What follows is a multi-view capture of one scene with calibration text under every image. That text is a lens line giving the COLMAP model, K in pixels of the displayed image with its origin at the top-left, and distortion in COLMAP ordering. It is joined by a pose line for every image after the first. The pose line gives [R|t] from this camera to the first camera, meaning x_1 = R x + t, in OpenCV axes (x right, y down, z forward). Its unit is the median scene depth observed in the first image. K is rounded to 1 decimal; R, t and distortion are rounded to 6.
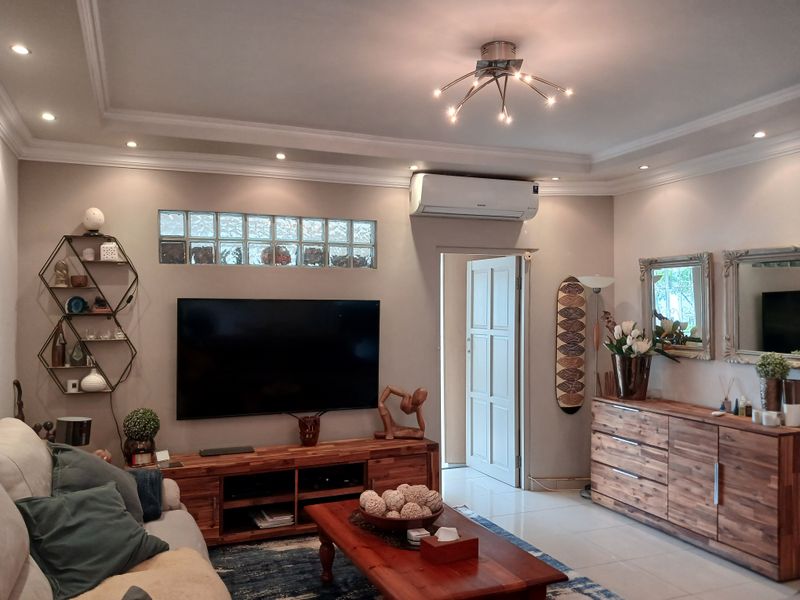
lens RADIAL K [[628.4, 0, 400.0], [0, 628.4, 300.0], [0, 0, 1]] dist [0.009279, -0.029850]
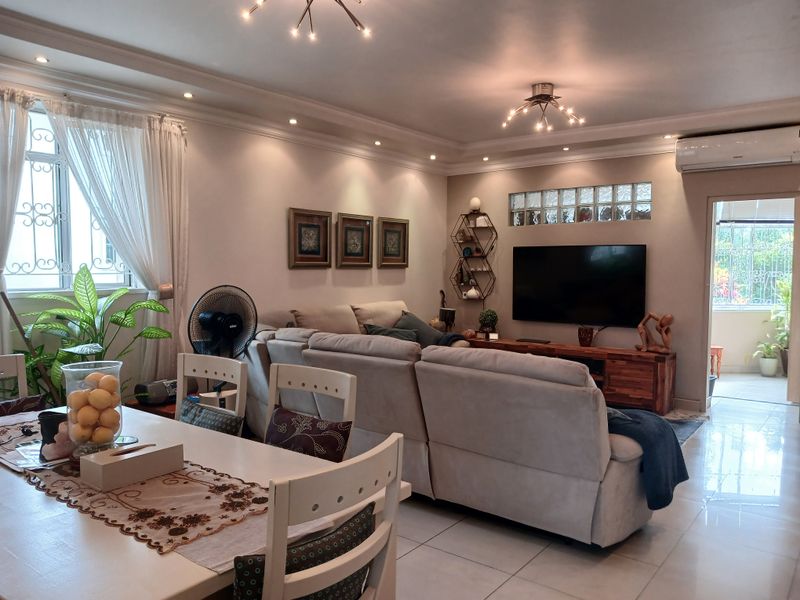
lens RADIAL K [[616.0, 0, 400.0], [0, 616.0, 300.0], [0, 0, 1]] dist [0.001955, -0.172884]
pose [[0.490878, 0.047772, -0.869918, 0.925335], [0.014229, 0.997923, 0.062830, 0.030893], [0.871112, -0.043220, 0.489178, -0.065772]]
